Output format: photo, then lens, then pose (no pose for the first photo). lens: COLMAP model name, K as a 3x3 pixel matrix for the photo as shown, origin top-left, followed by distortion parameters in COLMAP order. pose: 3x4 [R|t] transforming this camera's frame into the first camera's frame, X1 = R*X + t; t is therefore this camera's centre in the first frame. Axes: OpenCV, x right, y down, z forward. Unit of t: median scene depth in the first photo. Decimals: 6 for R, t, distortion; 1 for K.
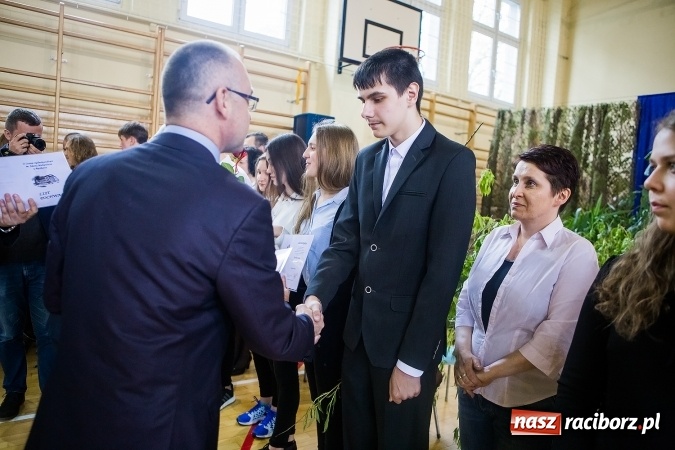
lens RADIAL K [[494.4, 0, 337.5], [0, 494.4, 225.0], [0, 0, 1]] dist [-0.103616, 0.079780]
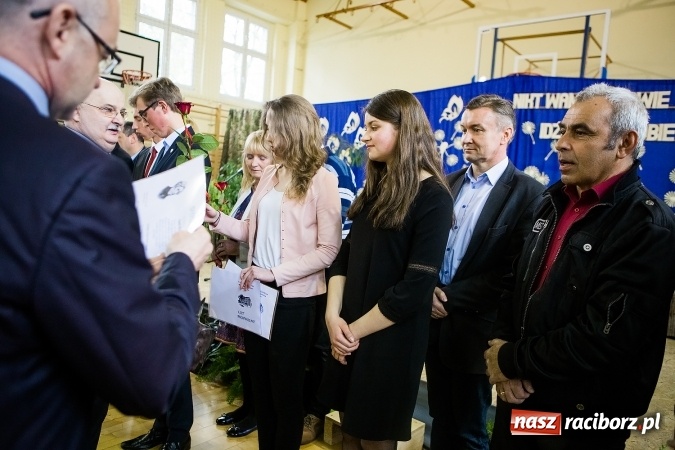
lens RADIAL K [[494.4, 0, 337.5], [0, 494.4, 225.0], [0, 0, 1]] dist [-0.103616, 0.079780]
pose [[0.965762, -0.021764, 0.258514, 0.287528], [0.012390, 0.999207, 0.037835, 0.058414], [-0.259132, -0.033337, 0.965266, -0.533553]]
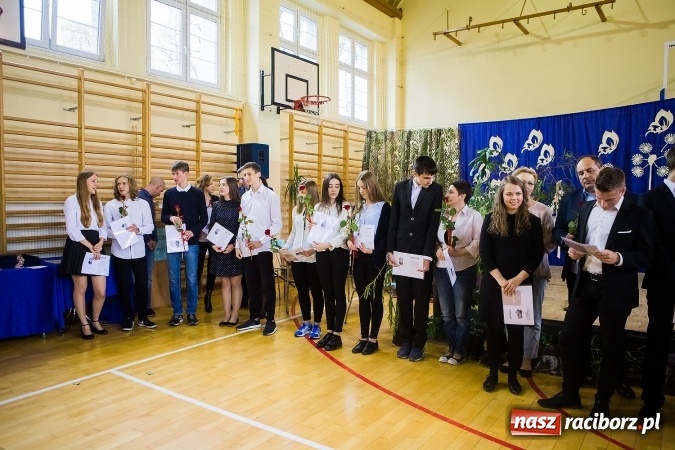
lens RADIAL K [[494.4, 0, 337.5], [0, 494.4, 225.0], [0, 0, 1]] dist [-0.103616, 0.079780]
pose [[0.933286, -0.089624, 0.347771, -0.291877], [0.087409, 0.995928, 0.022088, -0.007330], [-0.348335, 0.009784, 0.937319, -0.322080]]
